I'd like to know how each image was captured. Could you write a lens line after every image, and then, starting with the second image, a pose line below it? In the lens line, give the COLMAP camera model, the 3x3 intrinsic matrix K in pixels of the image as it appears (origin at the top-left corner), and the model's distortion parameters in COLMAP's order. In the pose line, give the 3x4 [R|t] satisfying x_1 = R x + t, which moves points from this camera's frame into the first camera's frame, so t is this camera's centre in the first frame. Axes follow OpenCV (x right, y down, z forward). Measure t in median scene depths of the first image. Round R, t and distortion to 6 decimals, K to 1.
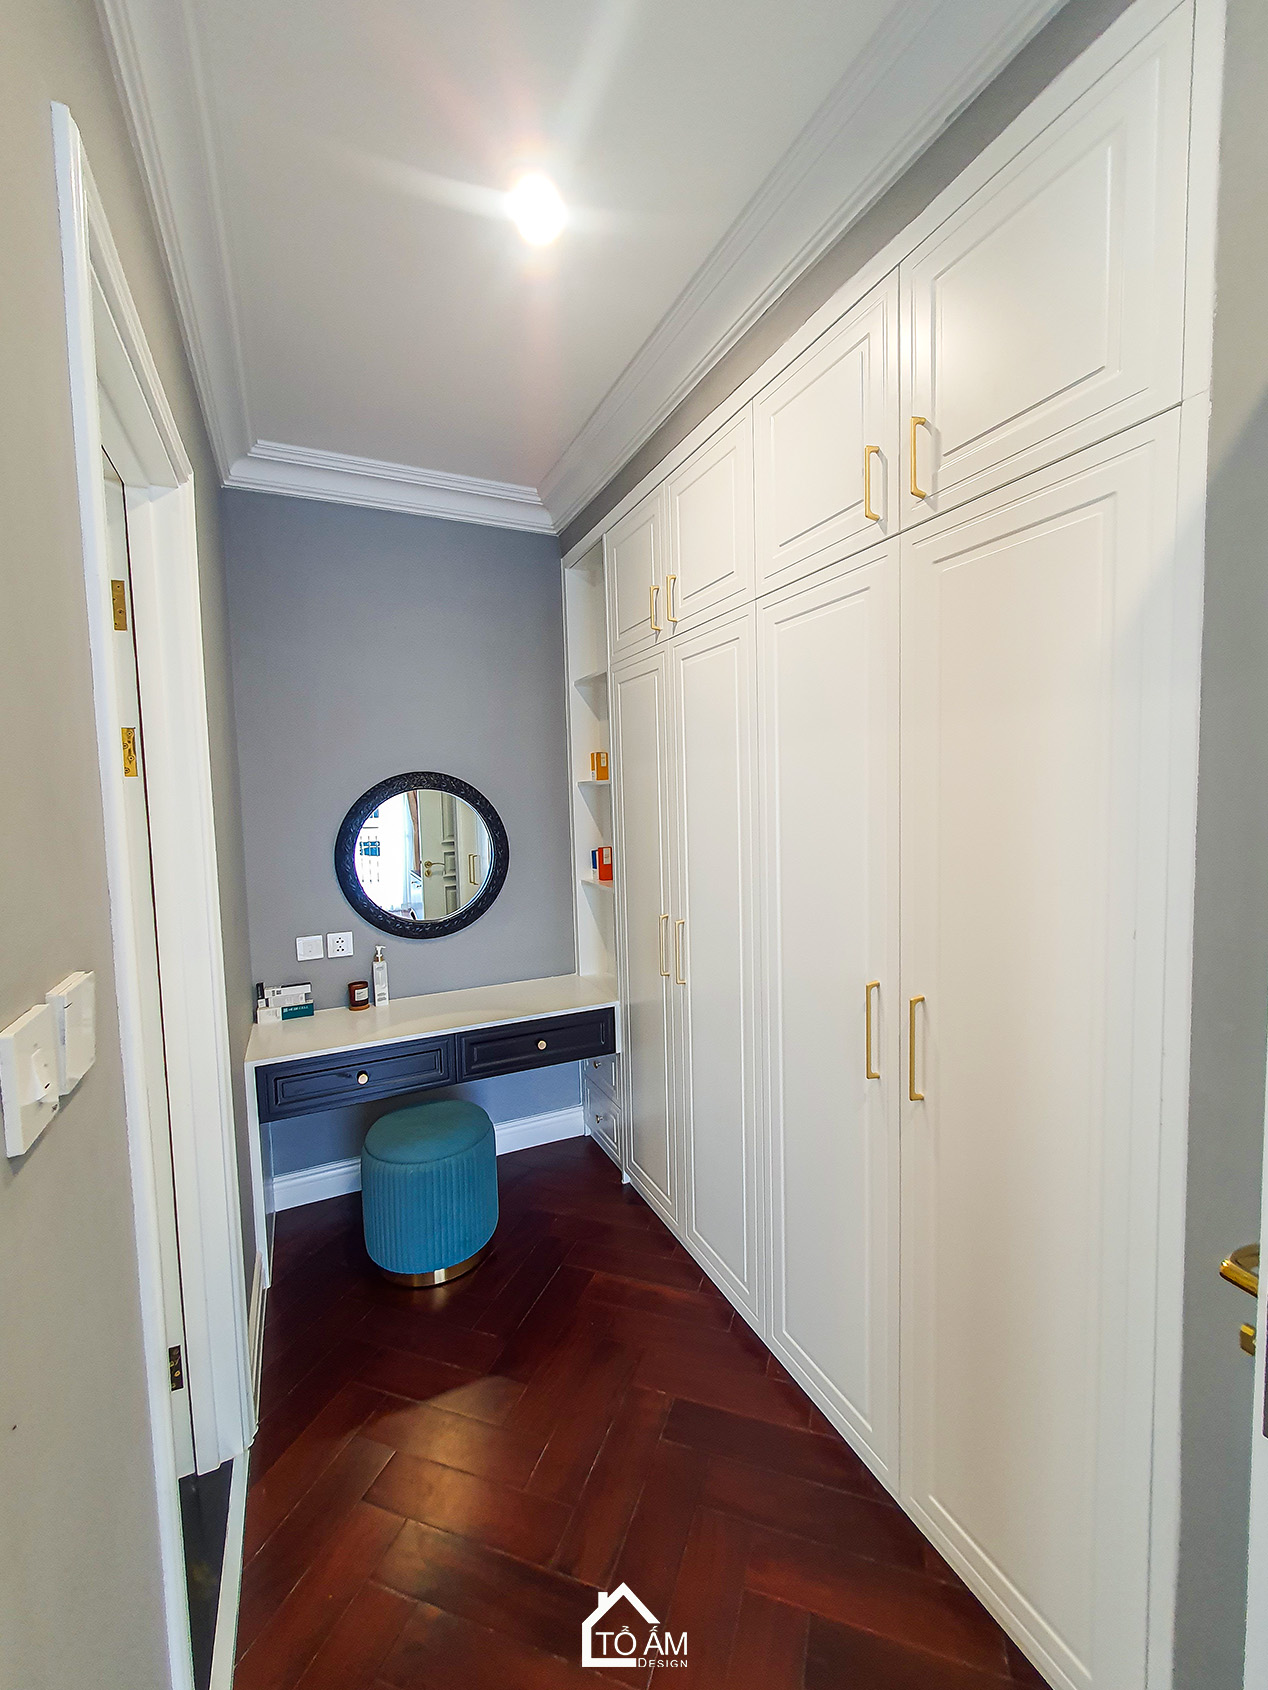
lens RADIAL K [[684.8, 0, 638.0], [0, 684.8, 832.9], [0, 0, 1]] dist [-0.000382, -0.000489]
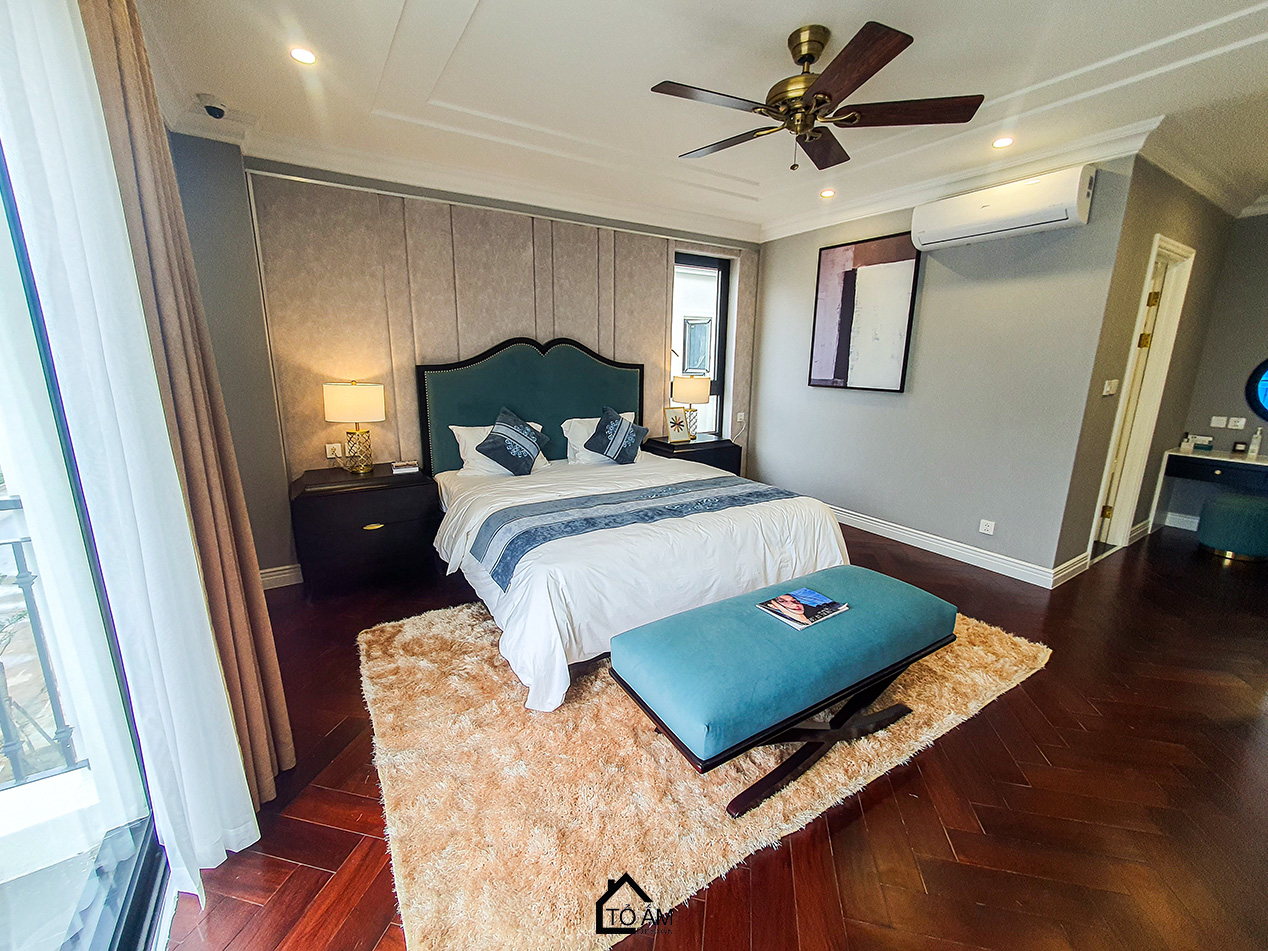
lens RADIAL K [[513.8, 0, 639.5], [0, 513.8, 468.3], [0, 0, 1]] dist [-0.000382, -0.000489]
pose [[0.119398, 0.230450, -0.965731, 1.006538], [-0.057107, 0.972673, 0.225046, 0.043675], [0.991203, 0.028280, 0.129296, -1.163160]]
